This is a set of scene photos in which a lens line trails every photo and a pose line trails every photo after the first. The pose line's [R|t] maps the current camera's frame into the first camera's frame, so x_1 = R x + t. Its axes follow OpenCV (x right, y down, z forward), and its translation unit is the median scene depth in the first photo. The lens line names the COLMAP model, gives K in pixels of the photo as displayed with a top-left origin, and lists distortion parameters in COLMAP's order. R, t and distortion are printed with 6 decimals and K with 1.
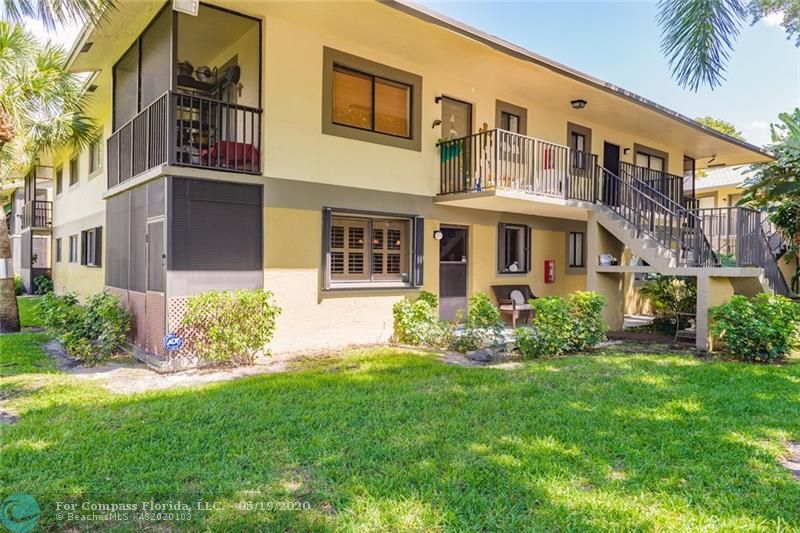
lens RADIAL K [[553.7, 0, 385.8], [0, 553.7, 273.8], [0, 0, 1]] dist [-0.022113, 0.013081]
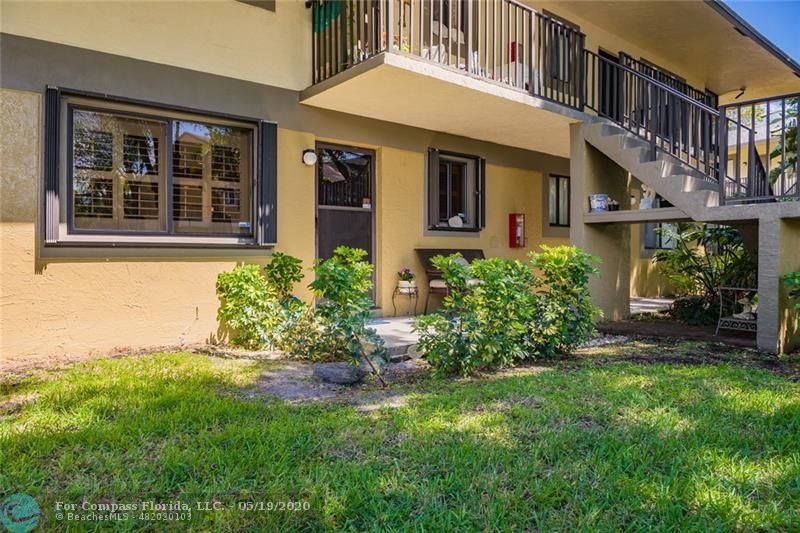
lens RADIAL K [[553.7, 0, 403.3], [0, 553.7, 267.7], [0, 0, 1]] dist [-0.022113, 0.013081]
pose [[0.999826, -0.009425, 0.016118, 0.177788], [0.009367, 0.999949, 0.003673, 0.043081], [-0.016151, -0.003521, 0.999863, 0.408415]]
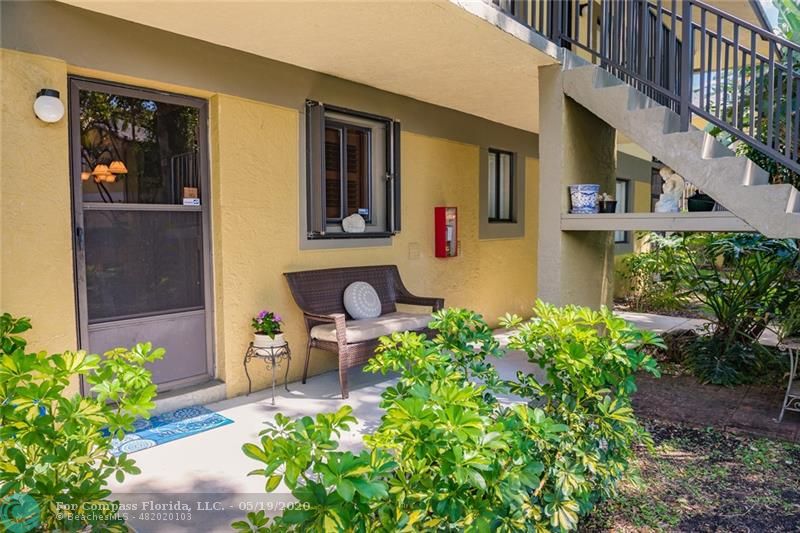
lens RADIAL K [[553.7, 0, 403.3], [0, 553.7, 266.1], [0, 0, 1]] dist [-0.022113, 0.013081]
pose [[0.982365, -0.025936, 0.185165, 0.212701], [0.016190, 0.998412, 0.053951, -0.001524], [-0.186271, -0.050002, 0.981225, 0.674052]]
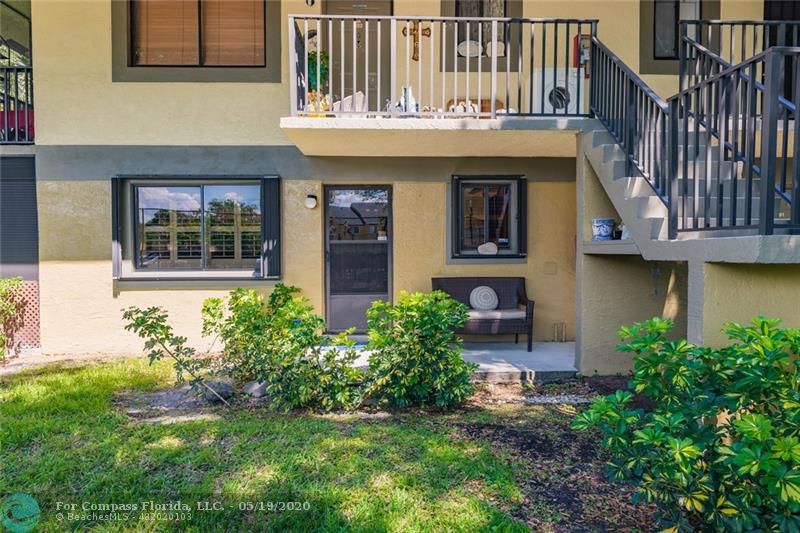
lens RADIAL K [[553.7, 0, 395.3], [0, 553.7, 273.9], [0, 0, 1]] dist [-0.022113, 0.013081]
pose [[0.794273, 0.010831, -0.607465, 0.571707], [0.002426, 0.999777, 0.020998, 0.004113], [0.607557, -0.018152, 0.794069, 0.512915]]
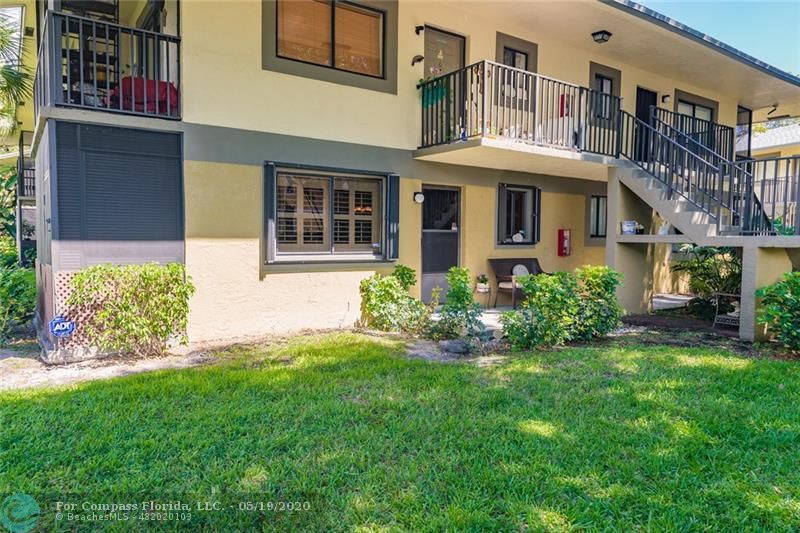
lens RADIAL K [[553.7, 0, 388.4], [0, 553.7, 280.9], [0, 0, 1]] dist [-0.022113, 0.013081]
pose [[0.997327, 0.004353, -0.072932, 0.107155], [-0.000032, 0.998250, 0.059141, 0.005331], [0.073061, -0.058980, 0.995582, 0.163084]]
